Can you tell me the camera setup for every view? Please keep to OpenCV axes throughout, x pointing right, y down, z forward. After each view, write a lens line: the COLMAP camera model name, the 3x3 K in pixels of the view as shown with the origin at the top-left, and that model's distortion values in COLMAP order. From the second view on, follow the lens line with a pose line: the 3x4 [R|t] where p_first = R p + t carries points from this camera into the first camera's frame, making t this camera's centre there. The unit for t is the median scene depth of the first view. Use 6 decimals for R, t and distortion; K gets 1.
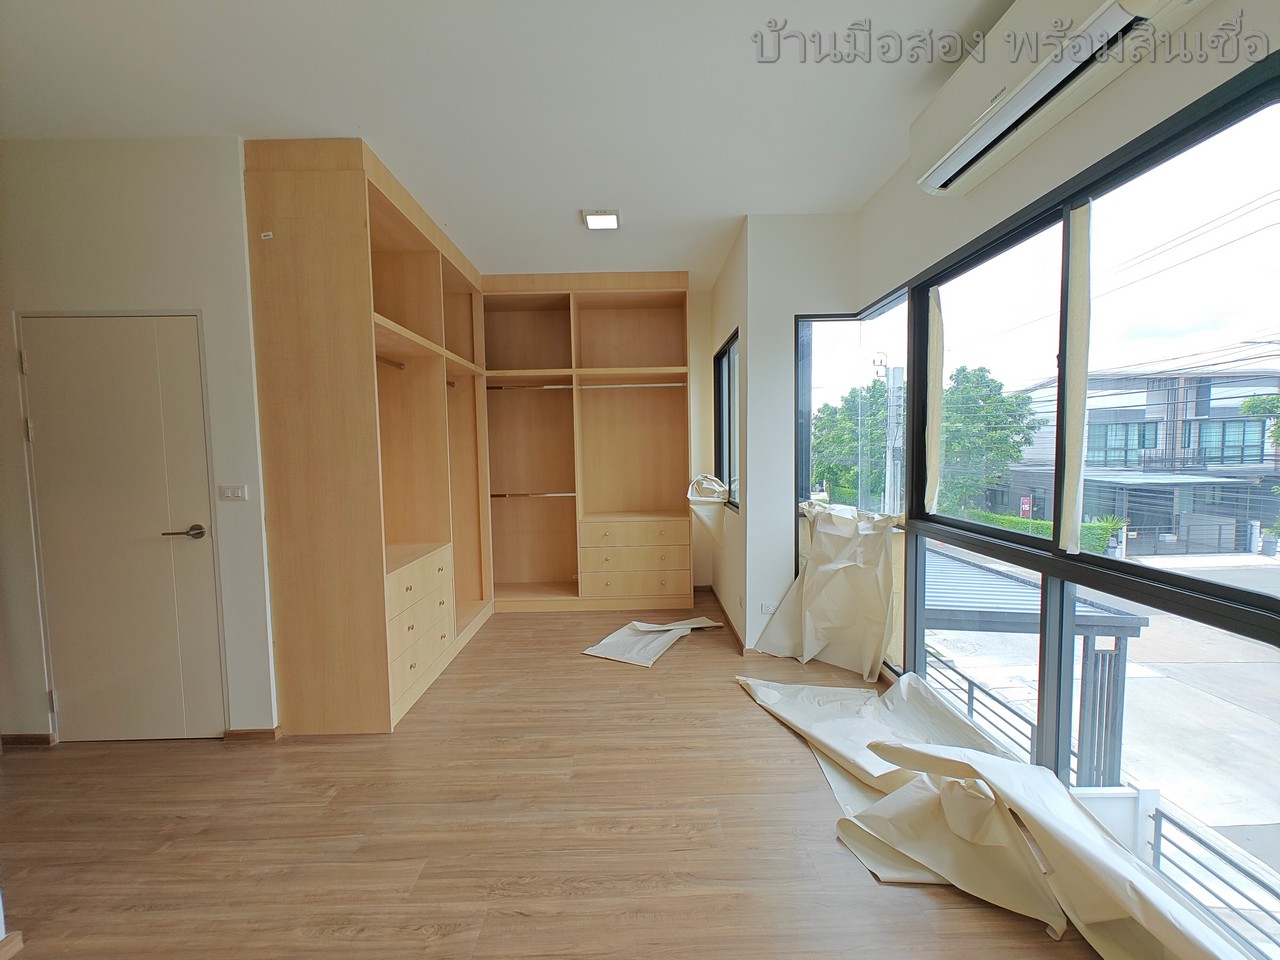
lens RADIAL K [[531.7, 0, 640.9], [0, 531.7, 481.1], [0, 0, 1]] dist [-0.000324, 0.002512]
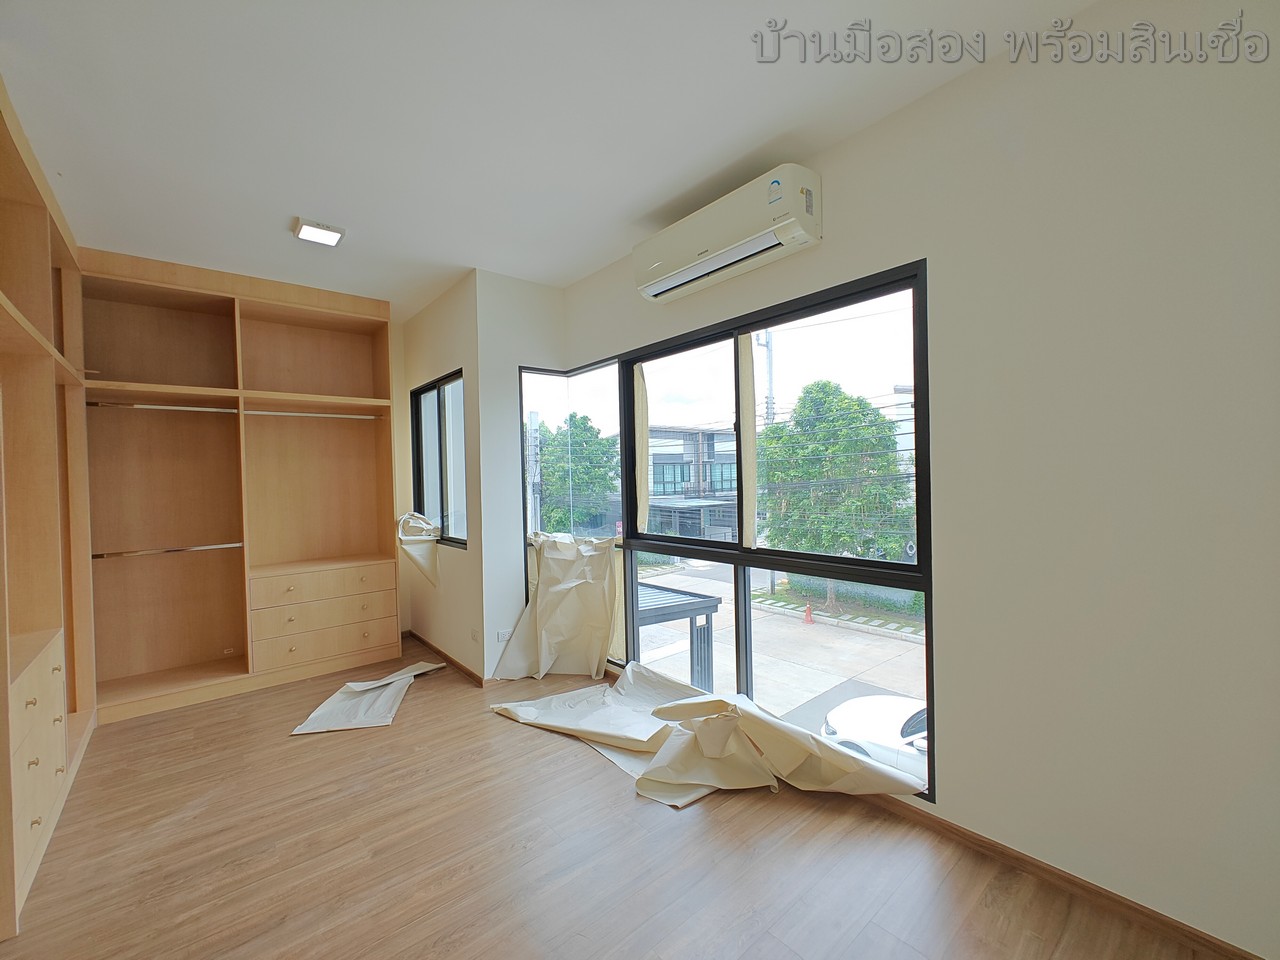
lens RADIAL K [[531.7, 0, 643.1], [0, 531.7, 480.5], [0, 0, 1]] dist [-0.000324, 0.002512]
pose [[0.769432, -0.006052, 0.638700, -0.228553], [0.049641, 0.997497, -0.050349, -0.001574], [-0.636797, 0.070446, 0.767807, -0.009636]]
